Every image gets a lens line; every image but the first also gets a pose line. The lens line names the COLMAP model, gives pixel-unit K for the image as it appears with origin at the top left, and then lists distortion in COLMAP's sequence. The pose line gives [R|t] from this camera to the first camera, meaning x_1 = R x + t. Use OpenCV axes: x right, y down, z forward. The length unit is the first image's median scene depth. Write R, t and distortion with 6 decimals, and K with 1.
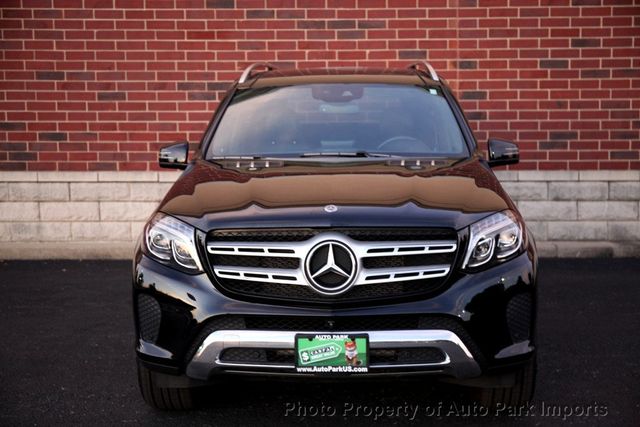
lens RADIAL K [[970.5, 0, 320.0], [0, 970.5, 213.5], [0, 0, 1]] dist [0.075367, 0.066201]
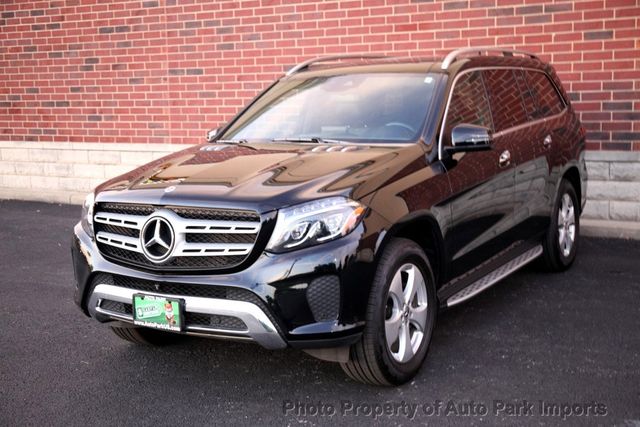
lens RADIAL K [[844.2, 0, 320.0], [0, 844.2, 213.5], [0, 0, 1]] dist [0.030213, 0.110888]
pose [[0.874958, 0.053385, -0.481246, 0.658809], [-0.032963, 0.998165, 0.050799, -0.033179], [0.483075, -0.028584, 0.875112, 0.198011]]
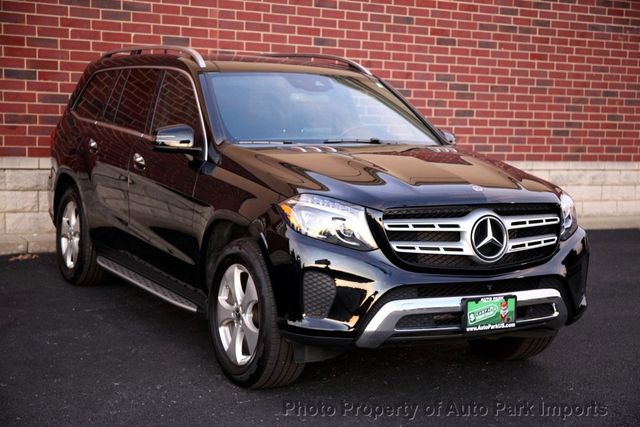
lens RADIAL K [[1032.3, 0, 320.0], [0, 1032.3, 213.5], [0, 0, 1]] dist [0.066946, 0.145311]
pose [[0.856062, -0.018417, 0.516545, -0.779619], [0.015575, 0.999830, 0.009836, 0.009949], [-0.516639, -0.000375, 0.856203, 0.049987]]
